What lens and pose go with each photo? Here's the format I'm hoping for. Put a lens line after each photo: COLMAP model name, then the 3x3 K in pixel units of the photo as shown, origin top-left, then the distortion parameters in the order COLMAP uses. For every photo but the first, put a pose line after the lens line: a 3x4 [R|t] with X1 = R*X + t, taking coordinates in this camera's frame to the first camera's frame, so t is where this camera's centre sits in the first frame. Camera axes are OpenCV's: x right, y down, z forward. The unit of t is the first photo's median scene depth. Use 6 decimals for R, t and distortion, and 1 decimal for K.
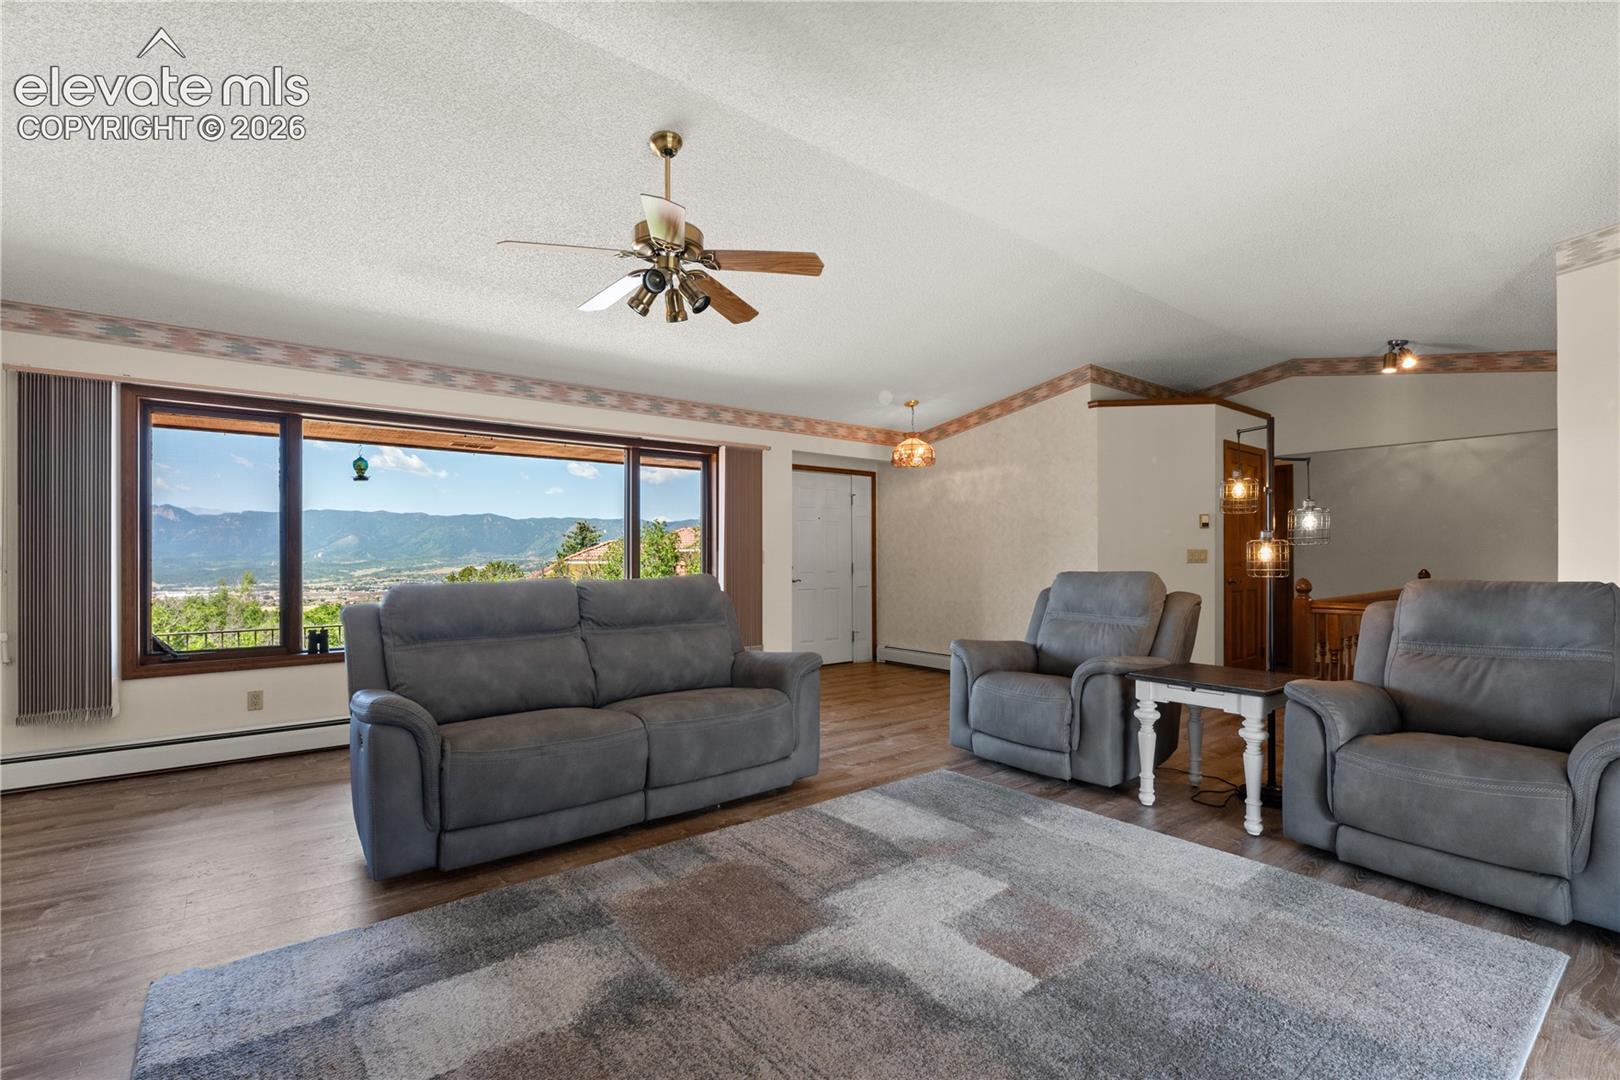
lens RADIAL K [[736.2, 0, 815.0], [0, 736.2, 546.5], [0, 0, 1]] dist [-0.009859, -0.000437]
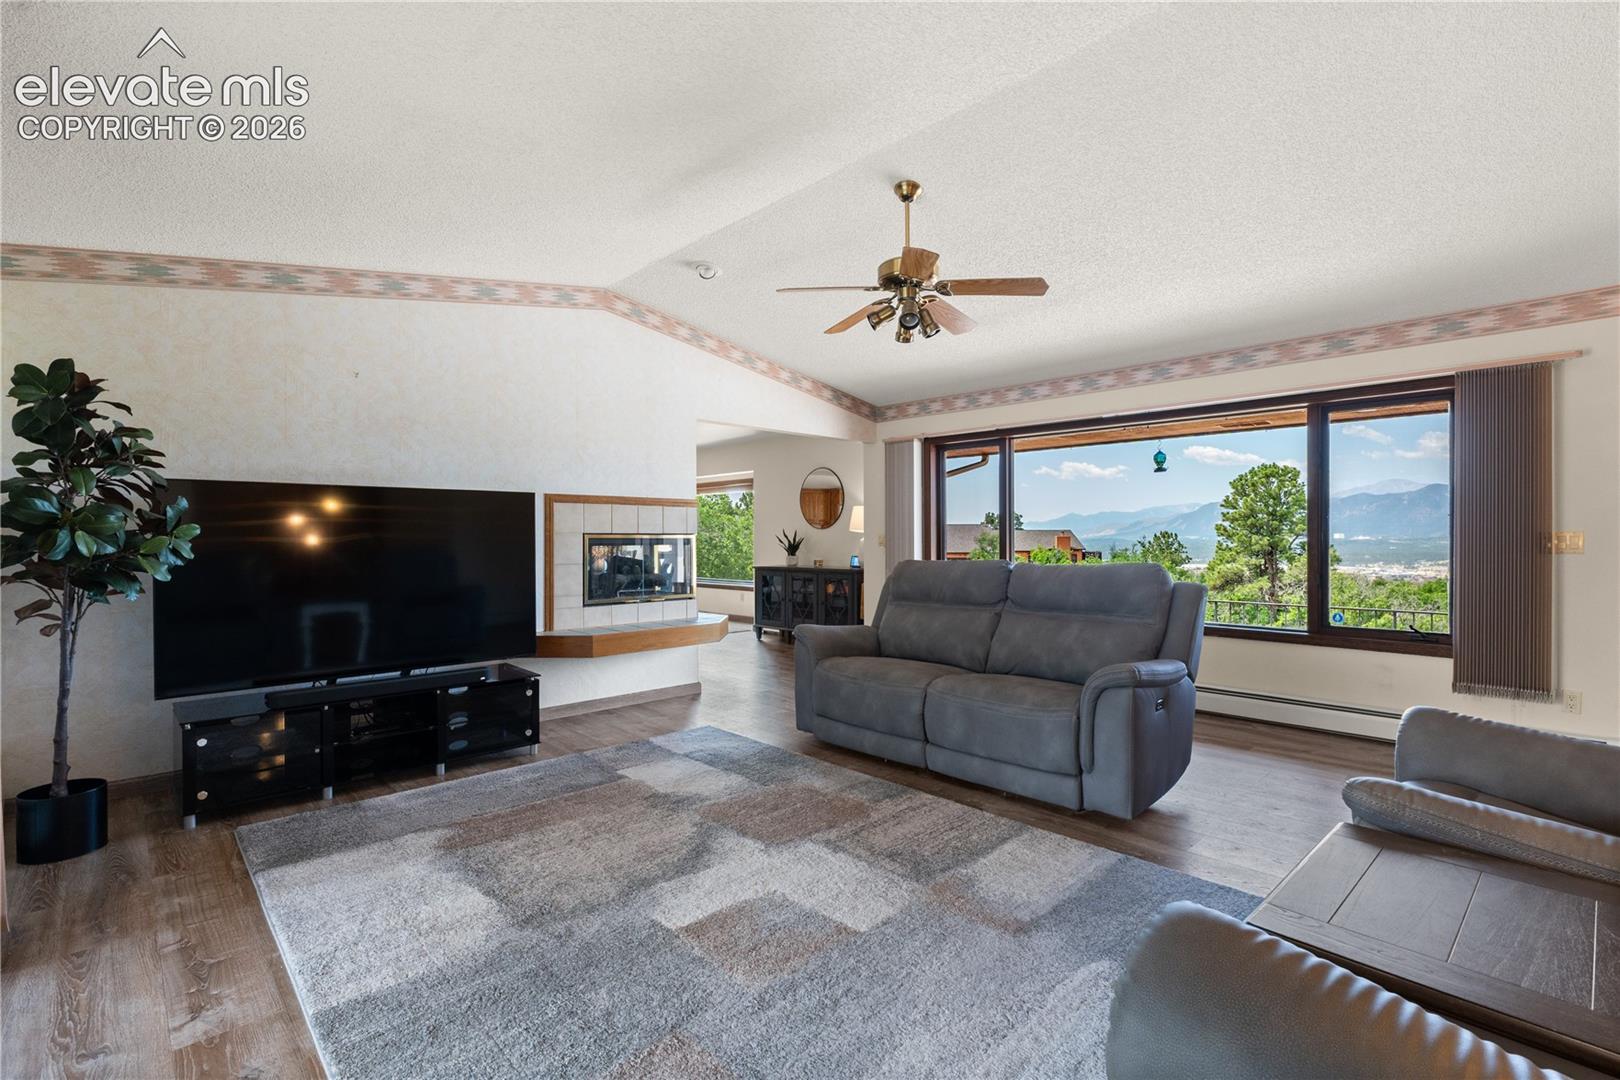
lens RADIAL K [[736.2, 0, 807.2], [0, 736.2, 543.1], [0, 0, 1]] dist [-0.009859, -0.000437]
pose [[0.085012, 0.009607, -0.996334, 0.839578], [0.010989, 0.999884, 0.010579, 0.000865], [0.996319, -0.011848, 0.084897, 0.659763]]
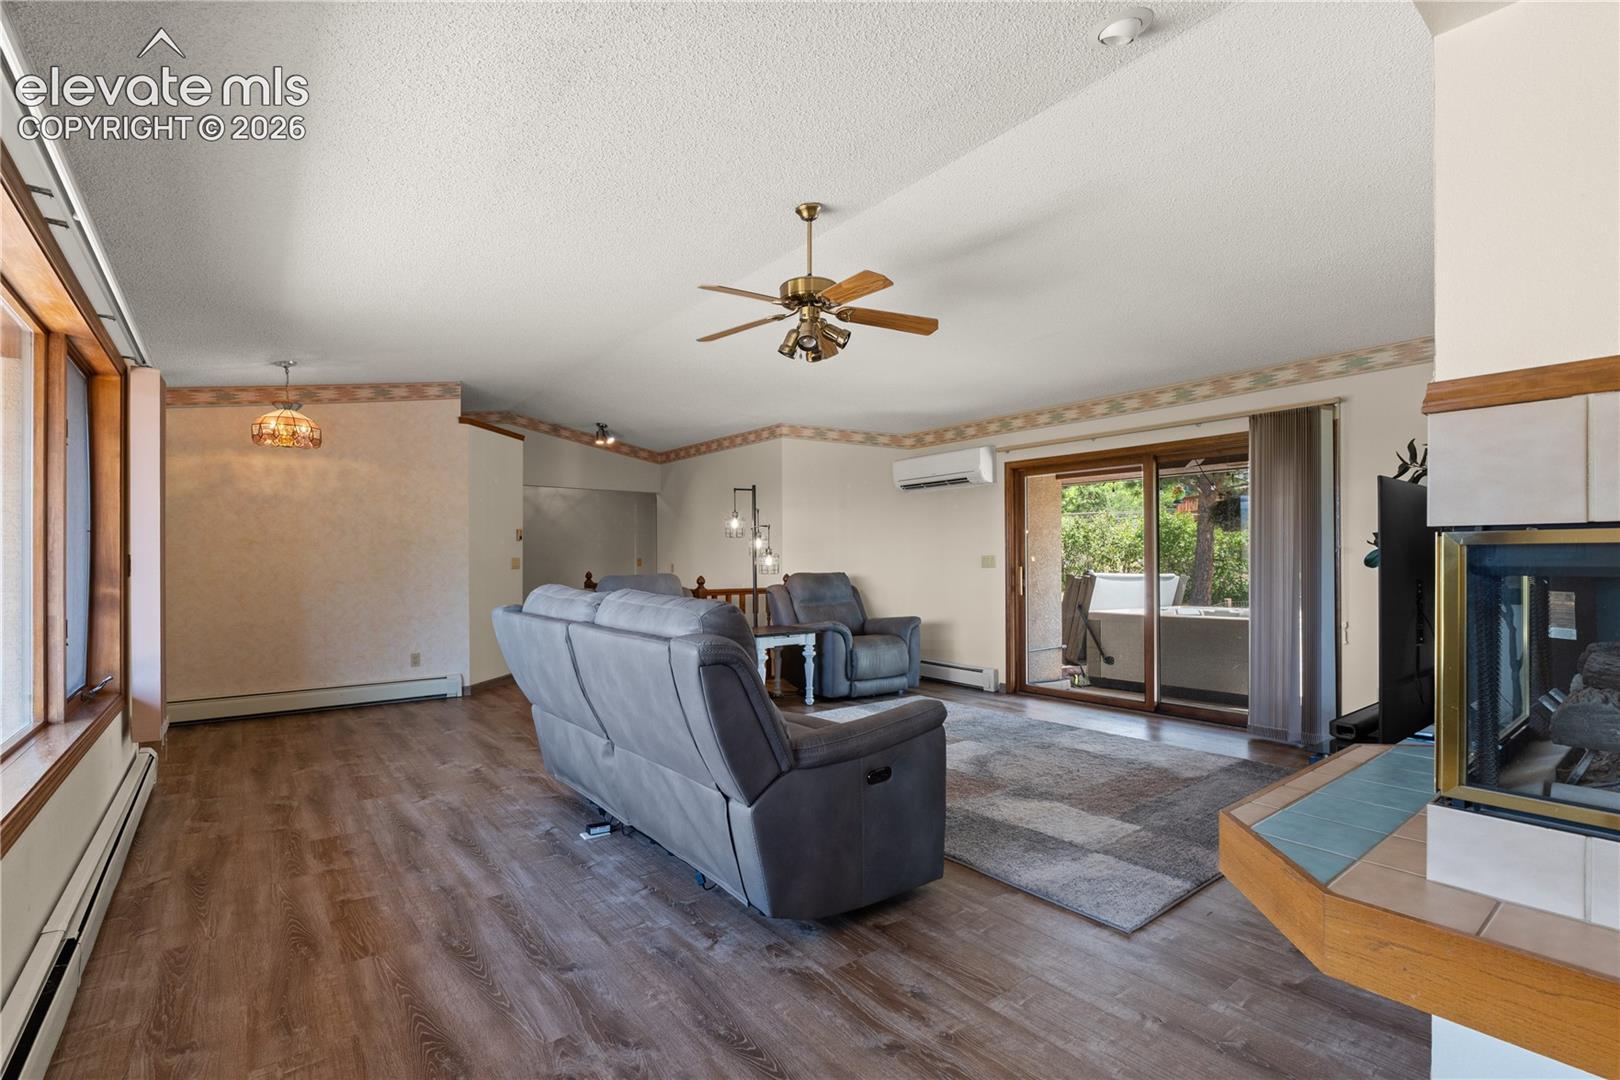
lens RADIAL K [[736.2, 0, 817.1], [0, 736.2, 553.6], [0, 0, 1]] dist [-0.009859, -0.000437]
pose [[0.002084, 0.015086, 0.999884, -1.223667], [-0.007757, 0.999856, -0.015069, 0.018542], [-0.999968, -0.007724, 0.002201, 0.880238]]
